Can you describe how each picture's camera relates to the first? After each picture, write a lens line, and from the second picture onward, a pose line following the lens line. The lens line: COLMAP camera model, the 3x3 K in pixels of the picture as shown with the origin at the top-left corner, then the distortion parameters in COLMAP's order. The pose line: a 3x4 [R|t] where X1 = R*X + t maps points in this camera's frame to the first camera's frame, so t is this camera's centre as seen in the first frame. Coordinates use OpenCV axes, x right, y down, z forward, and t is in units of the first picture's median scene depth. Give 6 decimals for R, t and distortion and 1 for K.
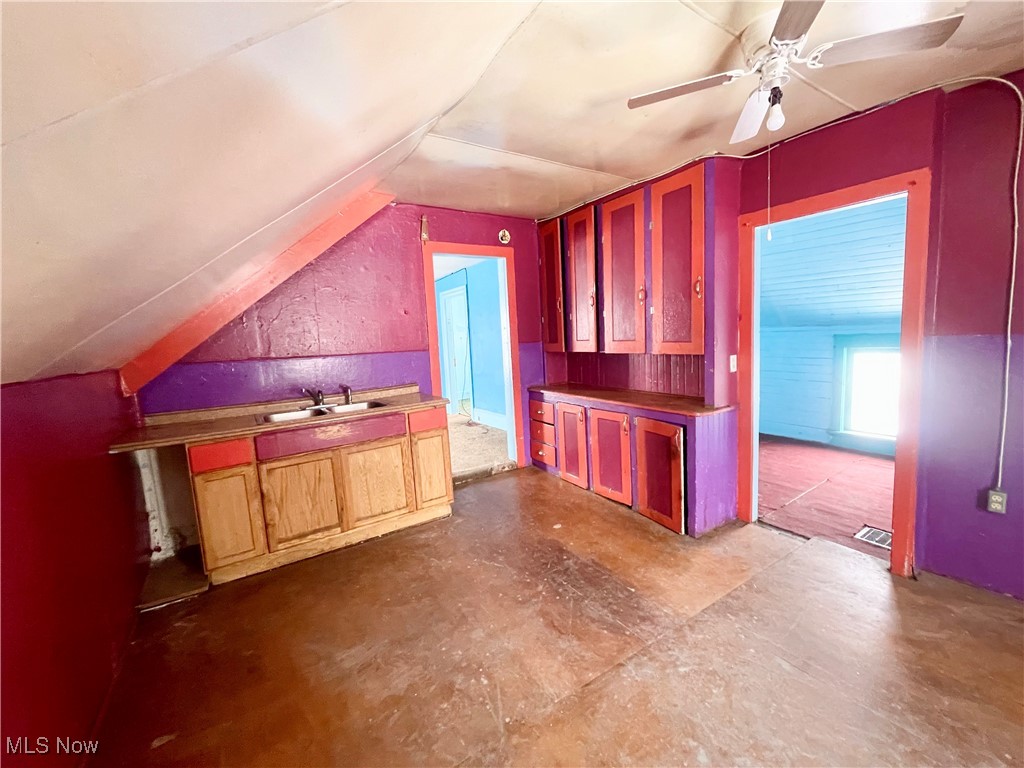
lens RADIAL K [[407.4, 0, 512.0], [0, 407.4, 384.0], [0, 0, 1]] dist [0.001040, -0.000111]
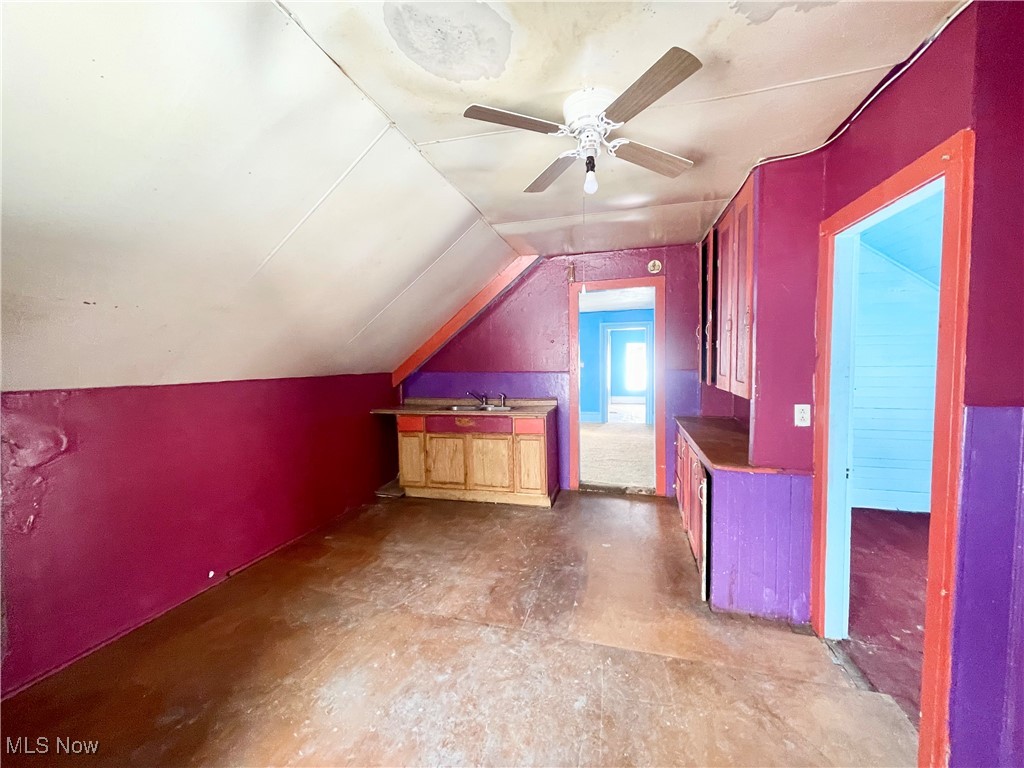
lens RADIAL K [[407.4, 0, 512.0], [0, 407.4, 384.0], [0, 0, 1]] dist [0.001040, -0.000111]
pose [[0.671734, 0.083683, -0.736050, 0.808563], [-0.108320, 0.994015, 0.014157, -0.065432], [0.732830, 0.070219, 0.676779, 0.086666]]
